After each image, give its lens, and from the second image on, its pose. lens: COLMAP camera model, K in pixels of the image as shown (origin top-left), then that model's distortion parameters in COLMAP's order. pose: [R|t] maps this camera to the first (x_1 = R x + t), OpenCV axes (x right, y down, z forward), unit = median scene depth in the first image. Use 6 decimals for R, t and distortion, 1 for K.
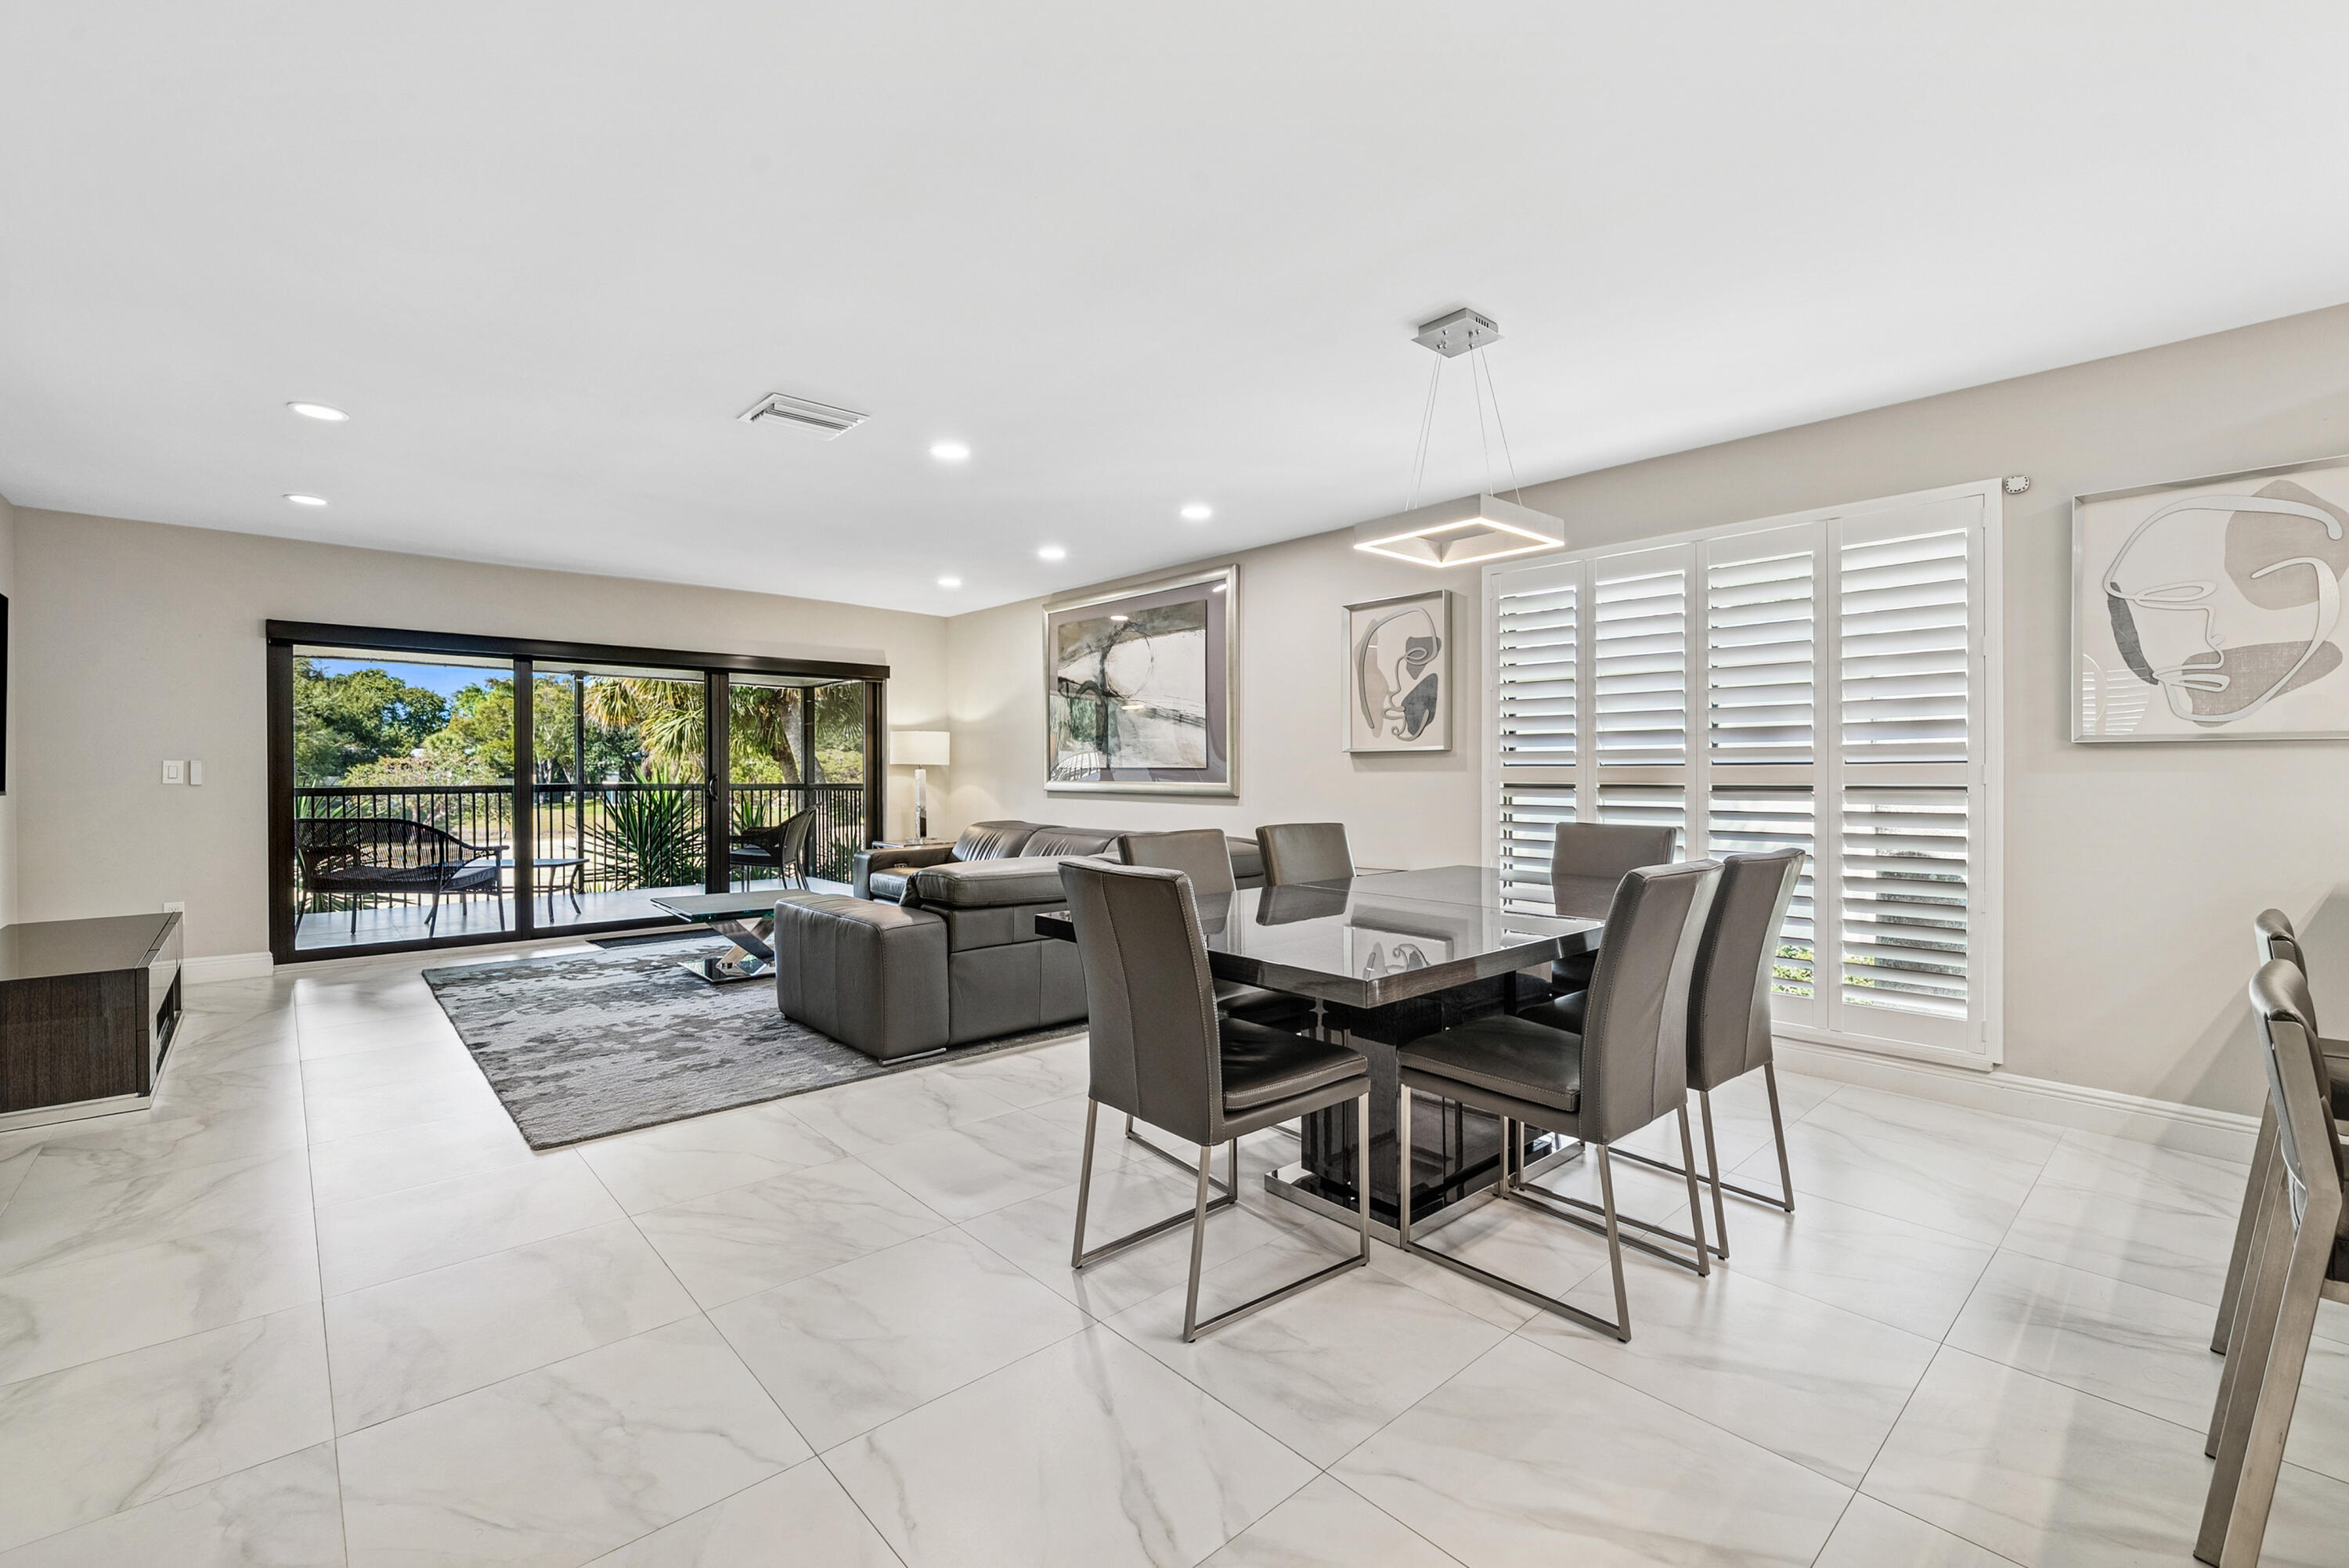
lens RADIAL K [[1001.0, 0, 1166.6], [0, 1001.0, 775.1], [0, 0, 1]] dist [0.000836, 0.000288]
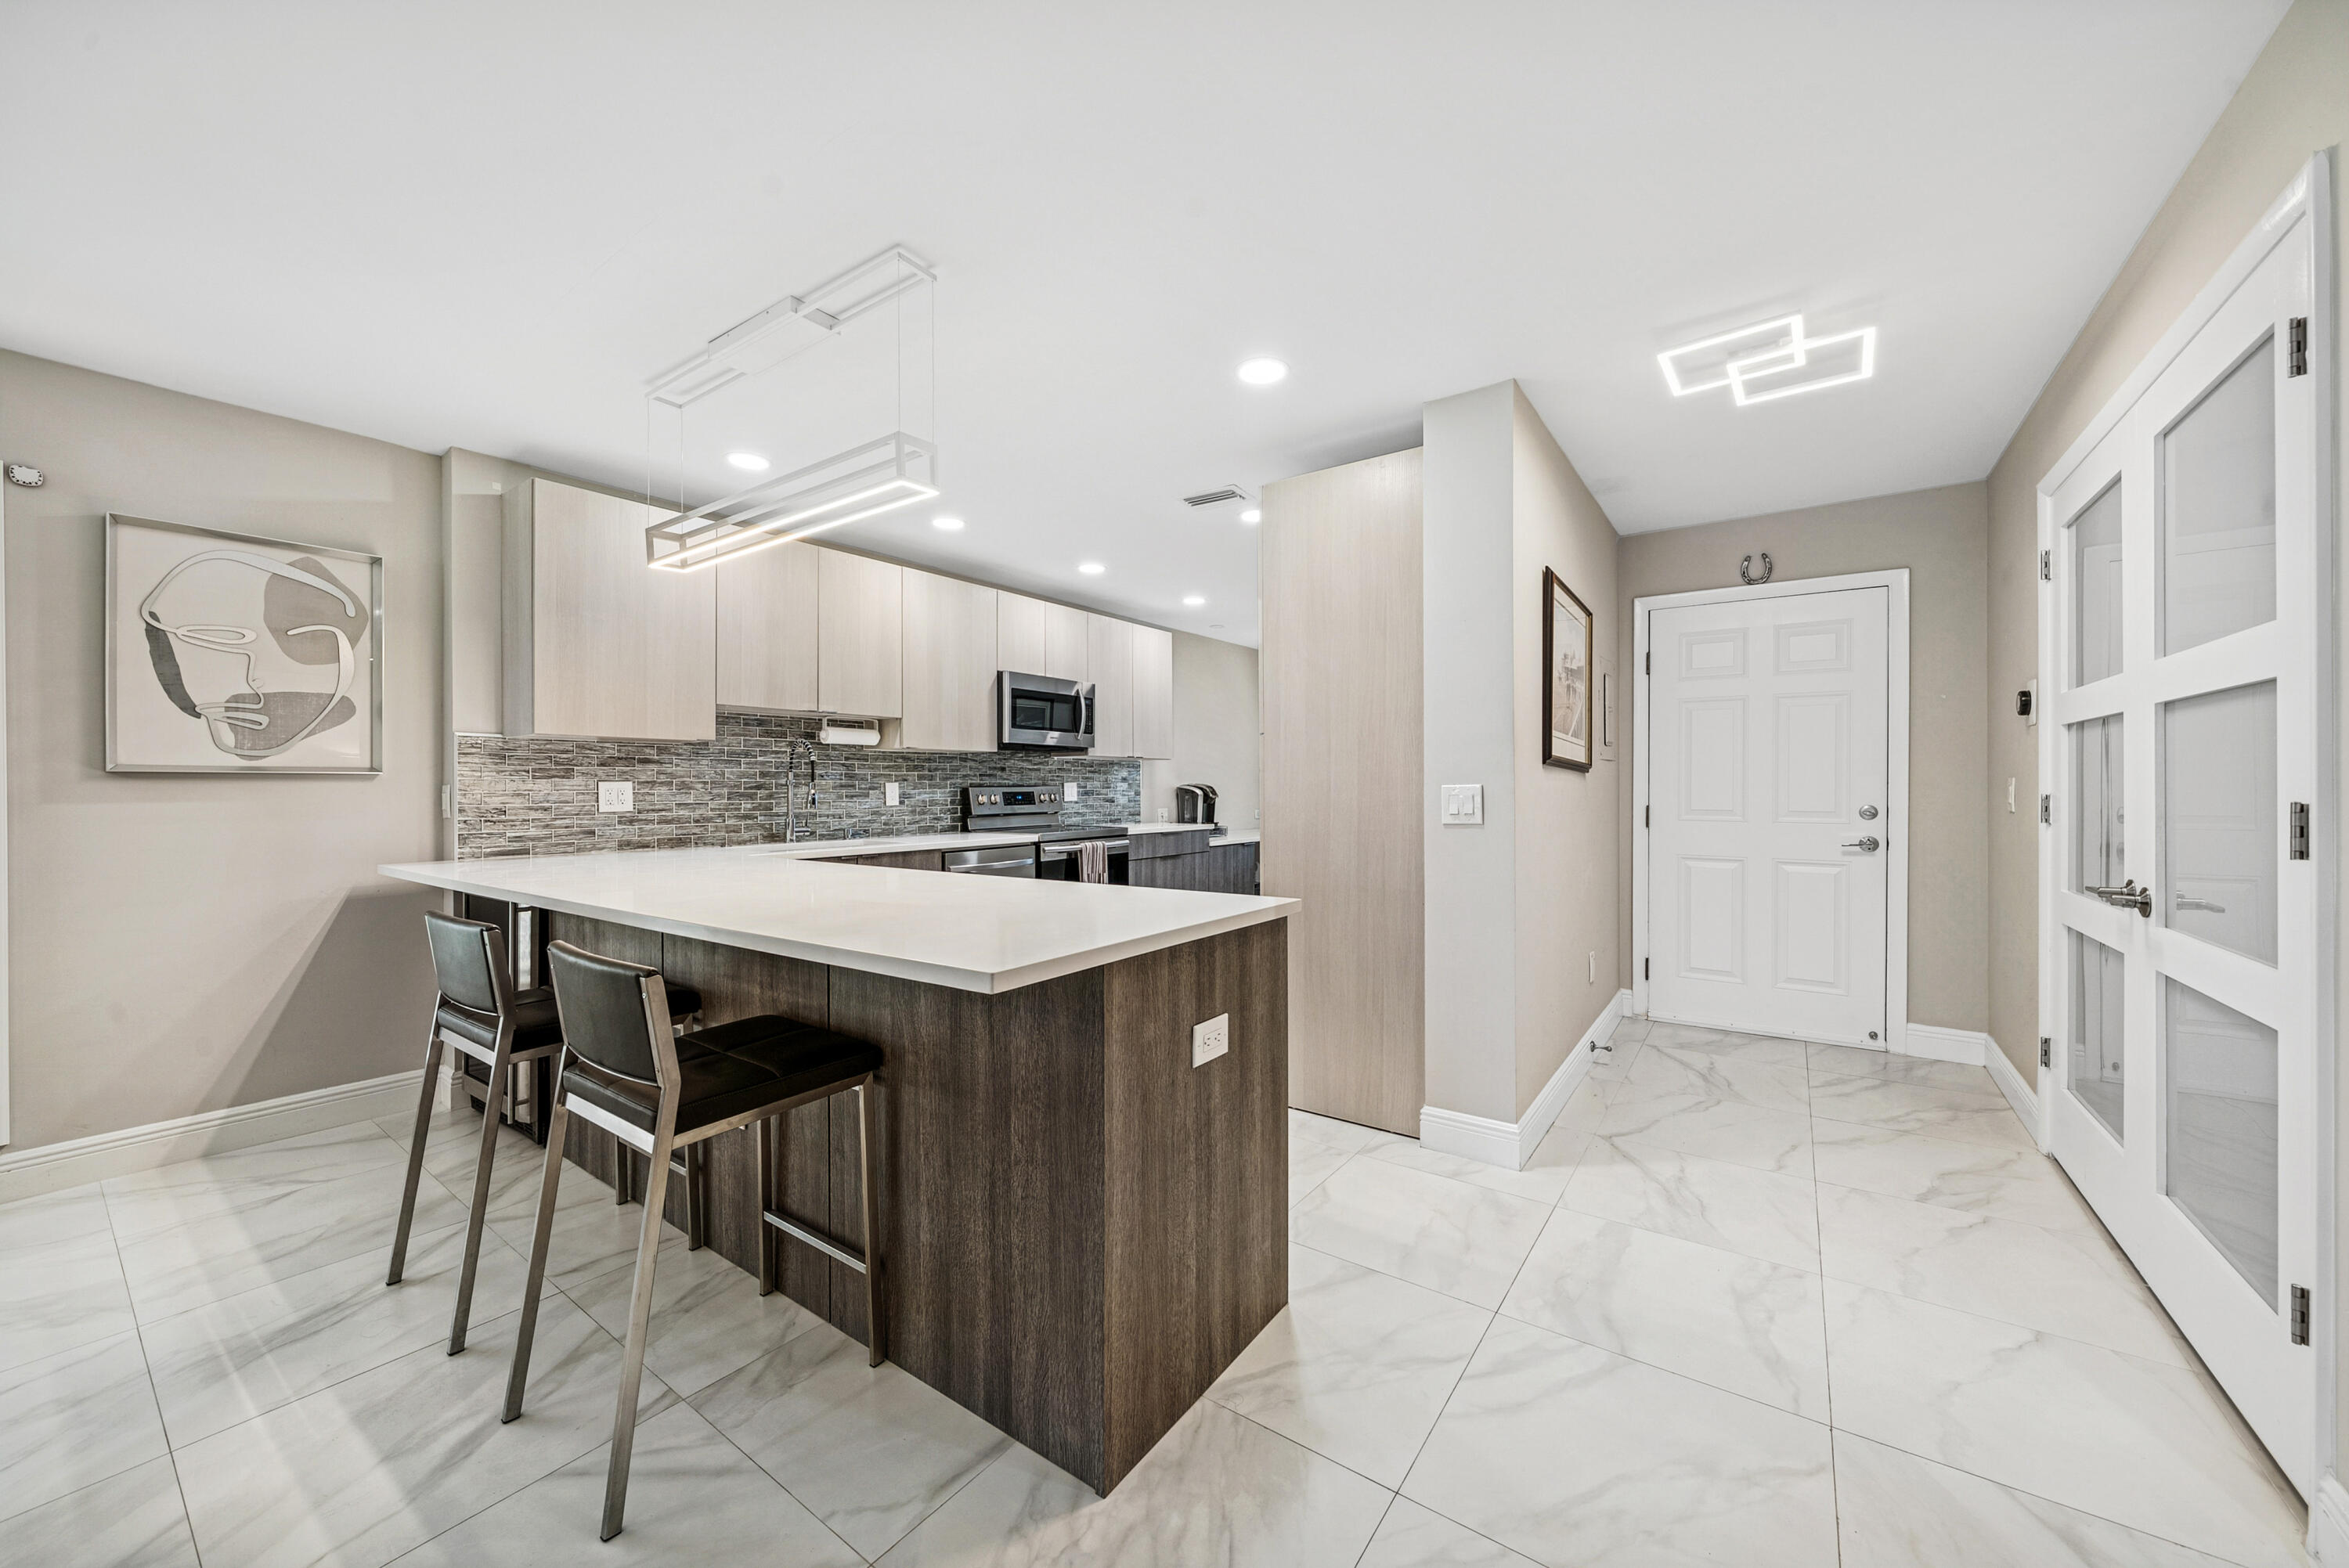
lens RADIAL K [[855.5, 0, 1178.7], [0, 855.5, 788.1], [0, 0, 1]] dist [-0.001863, -0.000167]
pose [[-0.214957, 0.000255, 0.976624, -0.061242], [0.008624, 0.999961, 0.001637, -0.005829], [-0.976586, 0.008774, -0.214950, 0.111204]]
